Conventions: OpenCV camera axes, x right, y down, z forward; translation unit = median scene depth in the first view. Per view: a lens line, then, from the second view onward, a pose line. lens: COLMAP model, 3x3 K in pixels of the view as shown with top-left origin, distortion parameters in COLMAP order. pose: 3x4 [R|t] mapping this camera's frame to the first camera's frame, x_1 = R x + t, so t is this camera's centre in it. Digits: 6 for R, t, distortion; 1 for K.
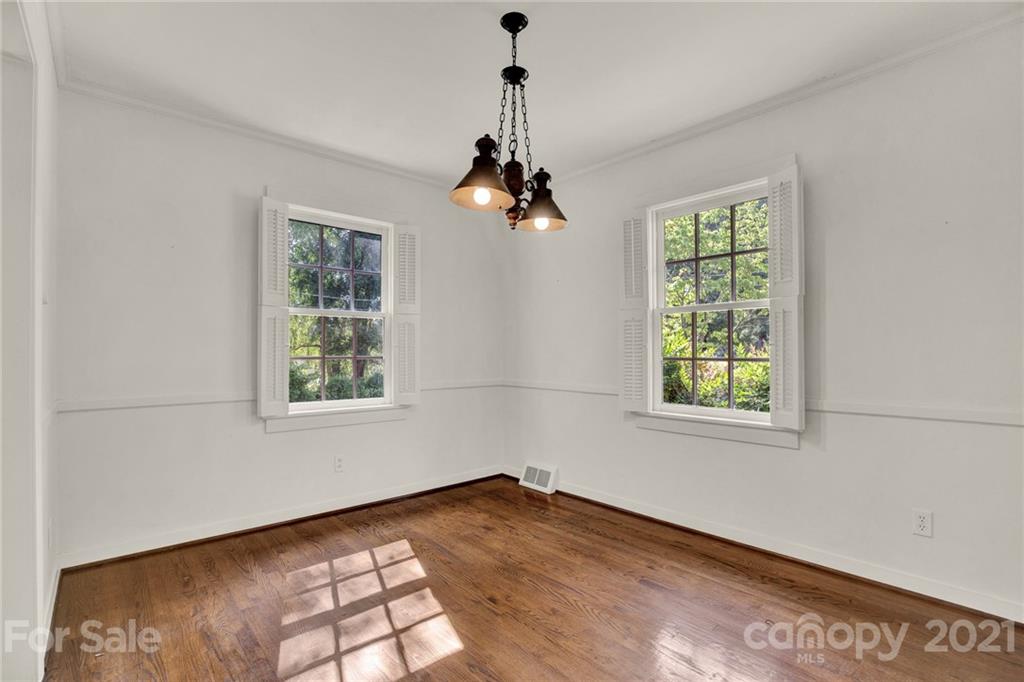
lens RADIAL K [[479.4, 0, 509.9], [0, 479.4, 346.1], [0, 0, 1]] dist [-0.046953, 0.000258]
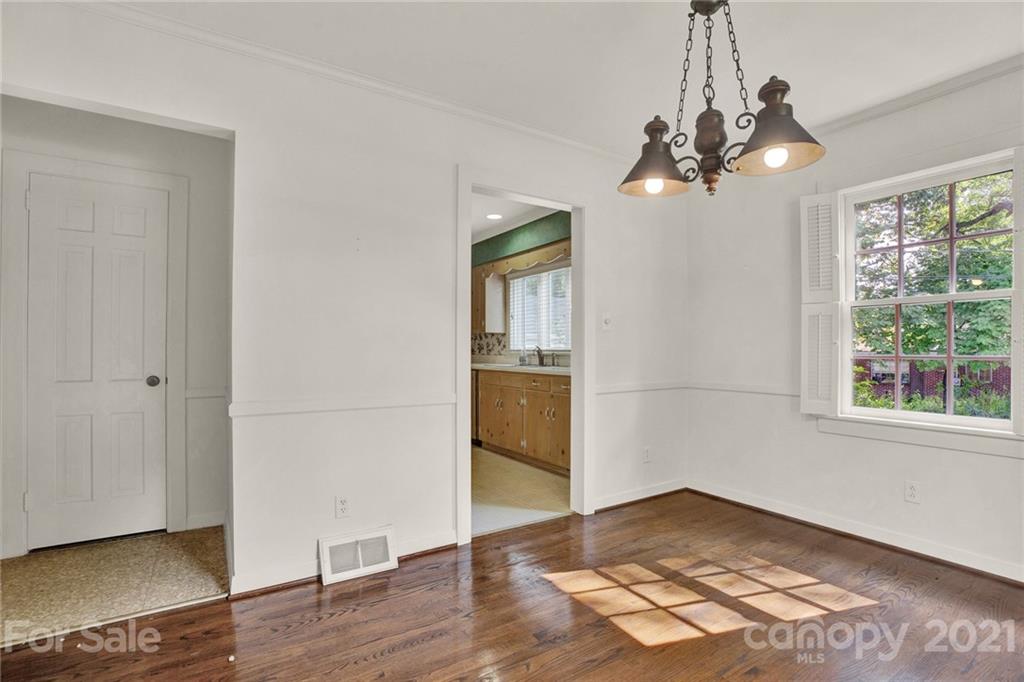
lens RADIAL K [[458.7, 0, 512.0], [0, 458.7, 341.0], [0, 0, 1]] dist [-0.019516, 0.000549]
pose [[-0.148496, -0.019392, -0.988723, 0.677515], [0.005816, 0.999773, -0.020482, 0.014055], [0.988896, -0.008792, -0.148350, 0.654334]]
